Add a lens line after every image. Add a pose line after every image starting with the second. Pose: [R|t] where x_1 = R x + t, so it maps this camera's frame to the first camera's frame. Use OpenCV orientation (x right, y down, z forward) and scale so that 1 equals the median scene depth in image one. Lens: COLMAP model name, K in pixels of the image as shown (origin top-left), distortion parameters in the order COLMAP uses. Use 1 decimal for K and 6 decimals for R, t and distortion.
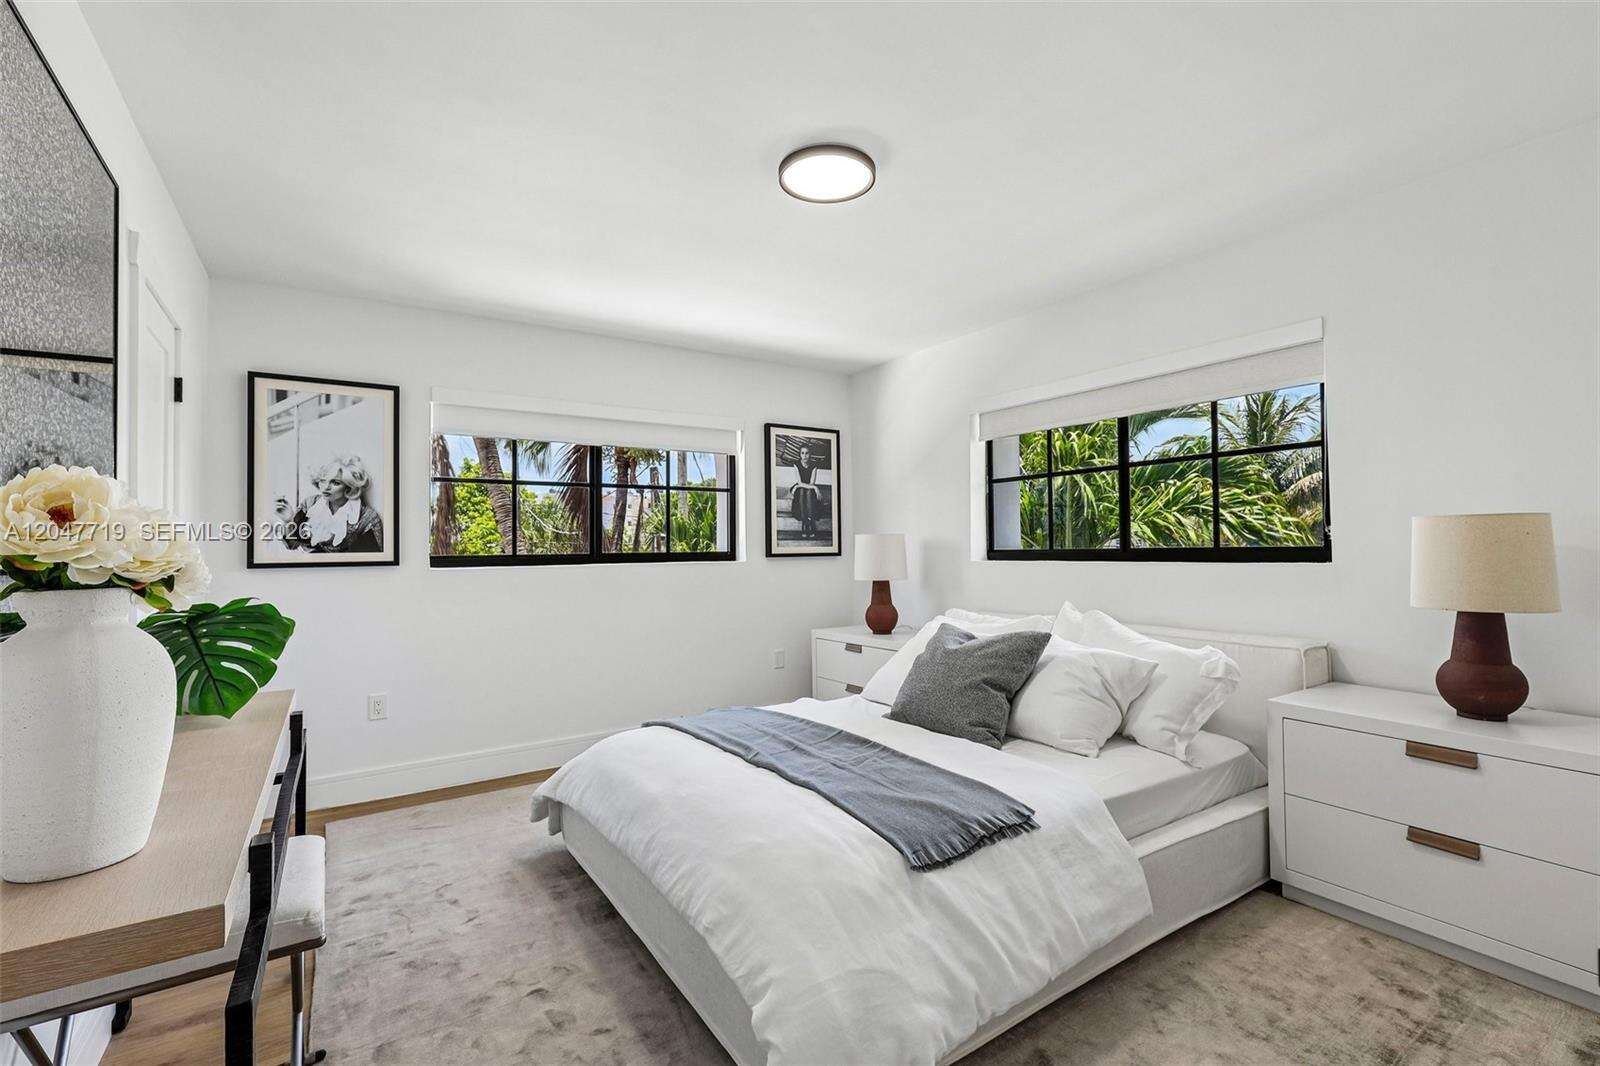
lens RADIAL K [[718.1, 0, 803.1], [0, 718.1, 529.1], [0, 0, 1]] dist [0.000563, 0.000316]
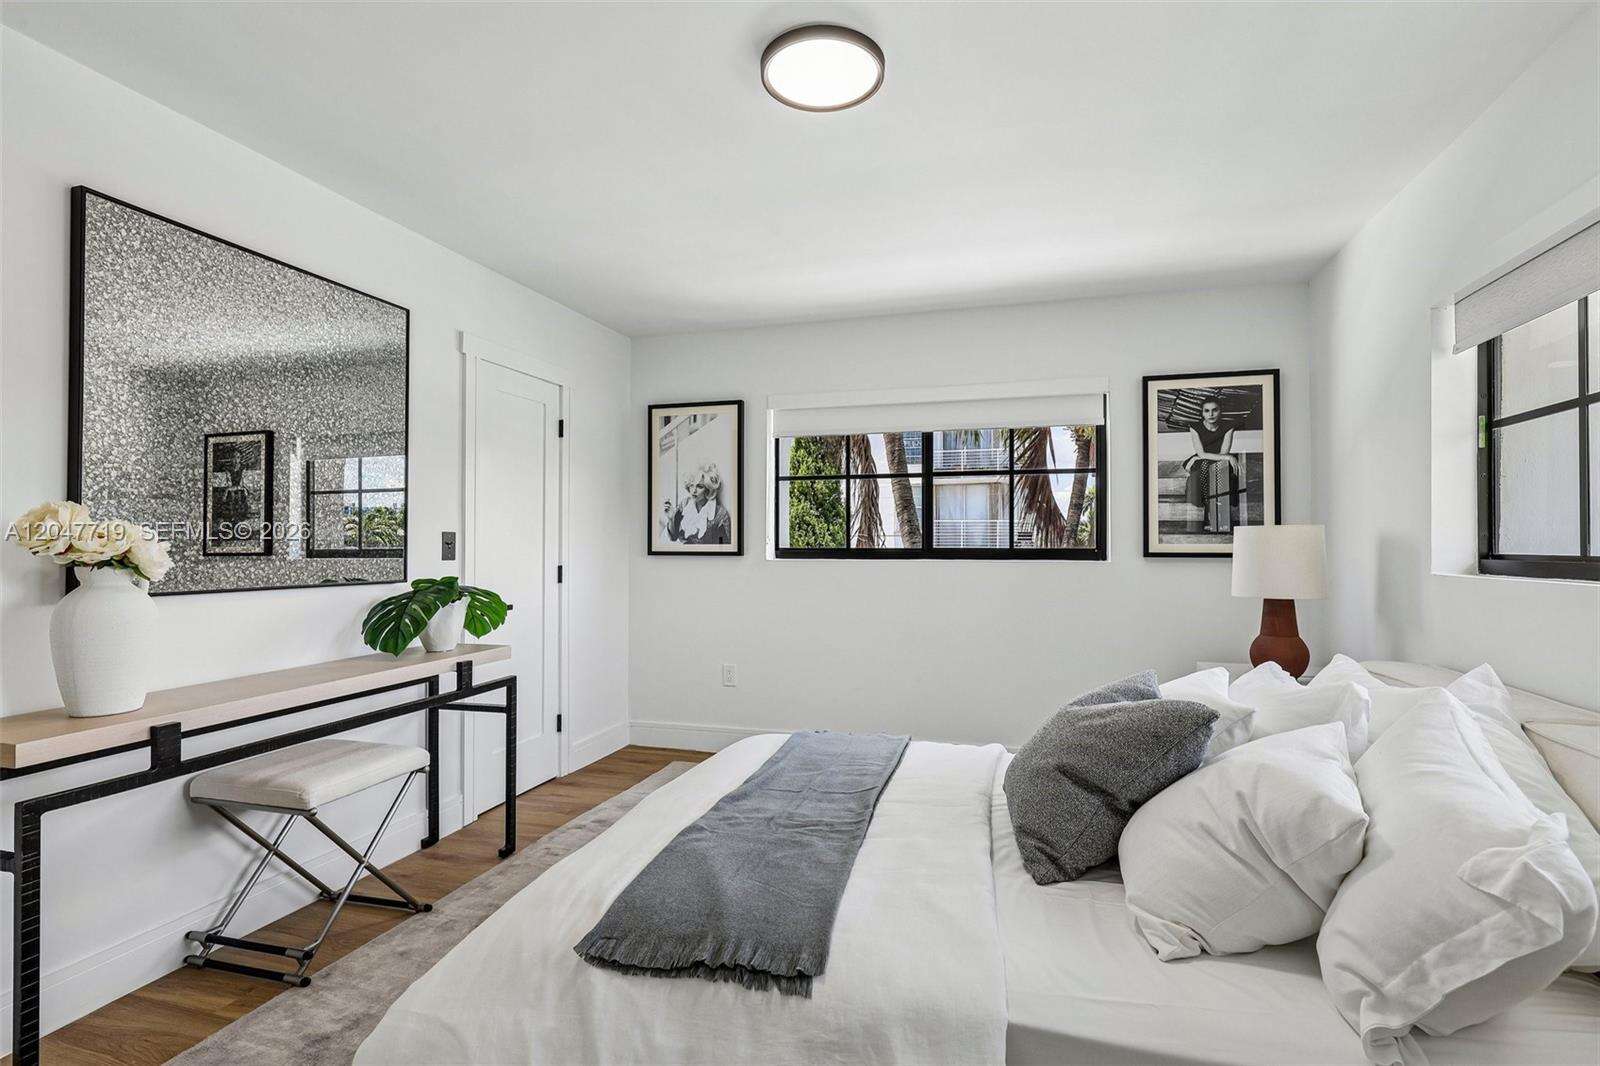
lens RADIAL K [[755.7, 0, 796.8], [0, 755.7, 530.0], [0, 0, 1]] dist [0.002337, 0.000376]
pose [[0.640598, -0.001156, -0.767875, 0.430596], [0.012050, 0.999891, 0.008547, 0.000084], [0.767782, -0.014728, 0.640542, 0.296501]]
